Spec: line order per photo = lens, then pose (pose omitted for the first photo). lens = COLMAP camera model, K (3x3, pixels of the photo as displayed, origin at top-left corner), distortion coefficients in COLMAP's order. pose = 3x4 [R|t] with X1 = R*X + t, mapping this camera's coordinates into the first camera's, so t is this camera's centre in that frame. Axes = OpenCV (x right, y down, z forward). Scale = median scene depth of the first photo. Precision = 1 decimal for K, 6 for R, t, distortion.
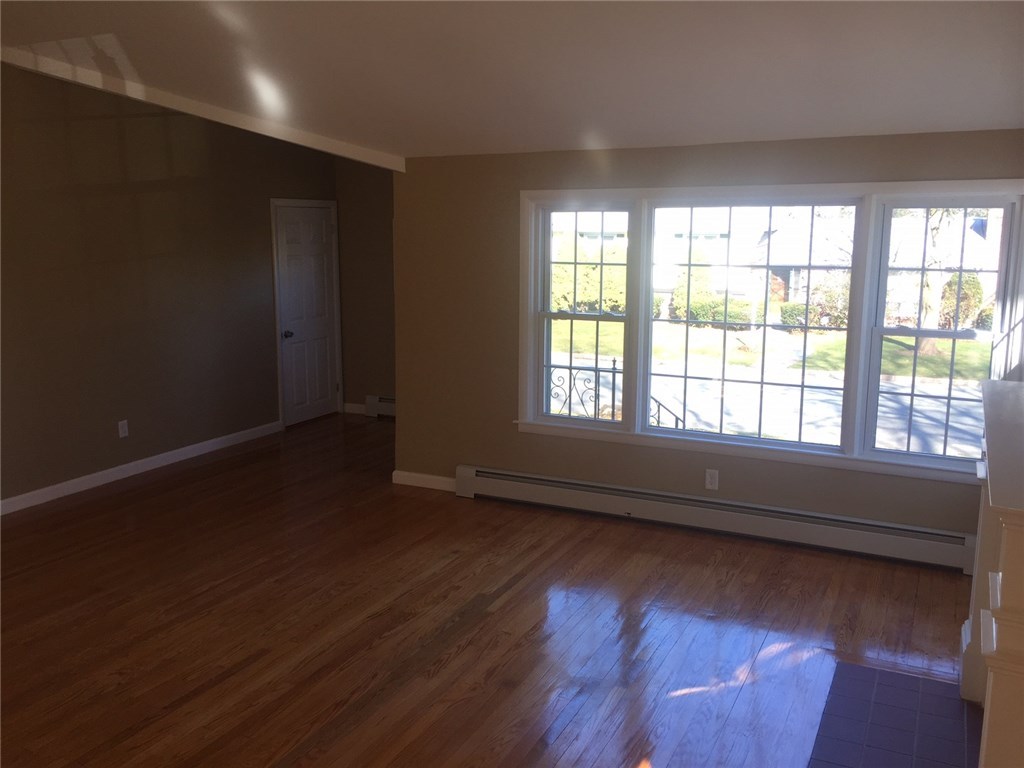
lens RADIAL K [[872.2, 0, 505.1], [0, 872.2, 374.9], [0, 0, 1]] dist [0.006776, 0.005155]
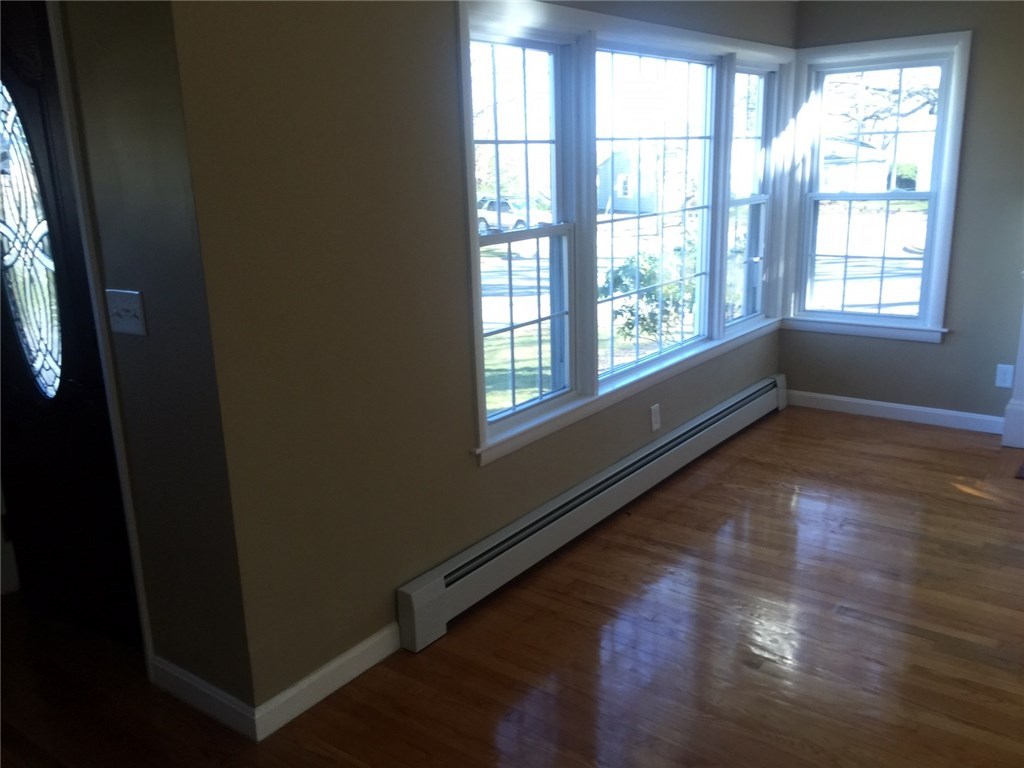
lens RADIAL K [[865.4, 0, 512.0], [0, 865.4, 384.0], [0, 0, 1]] dist [0.001625, -0.007896]
pose [[0.172349, -0.257885, 0.950679, -0.524064], [0.188865, 0.955867, 0.225052, -0.109655], [-0.966761, 0.140762, 0.213448, 0.955334]]
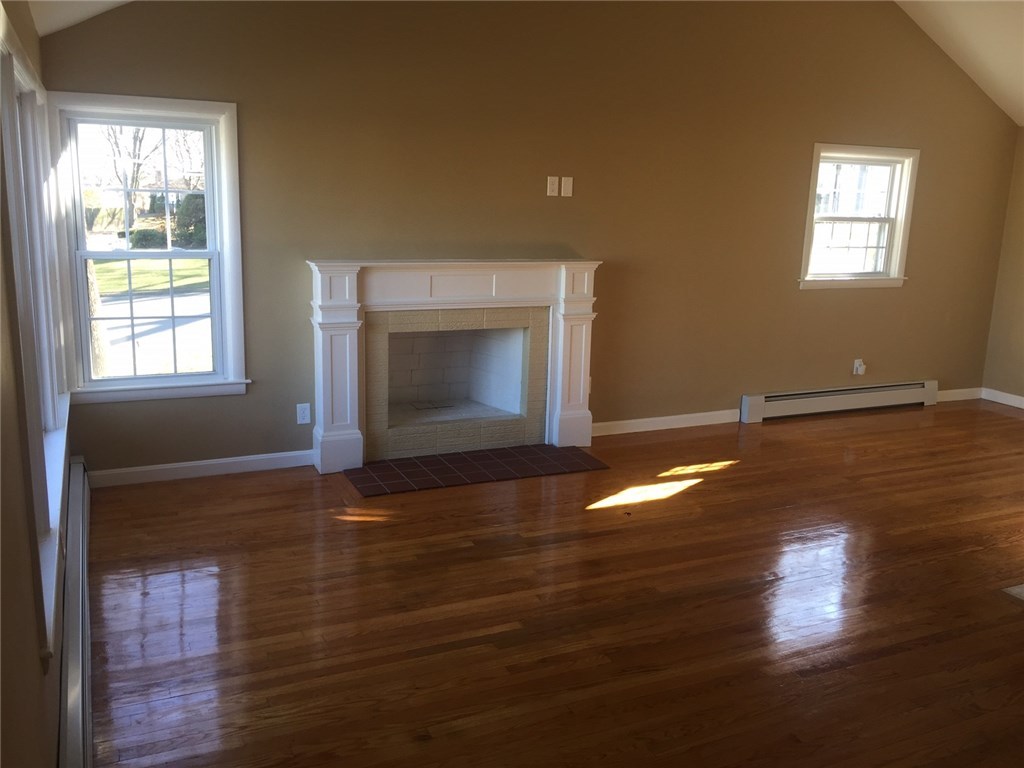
lens RADIAL K [[872.2, 0, 505.1], [0, 872.2, 374.9], [0, 0, 1]] dist [0.006776, 0.005155]
pose [[-0.792105, -0.147561, 0.592279, -0.365344], [0.065878, 0.944003, 0.323294, -0.172527], [-0.606819, 0.295101, -0.738029, 1.237192]]
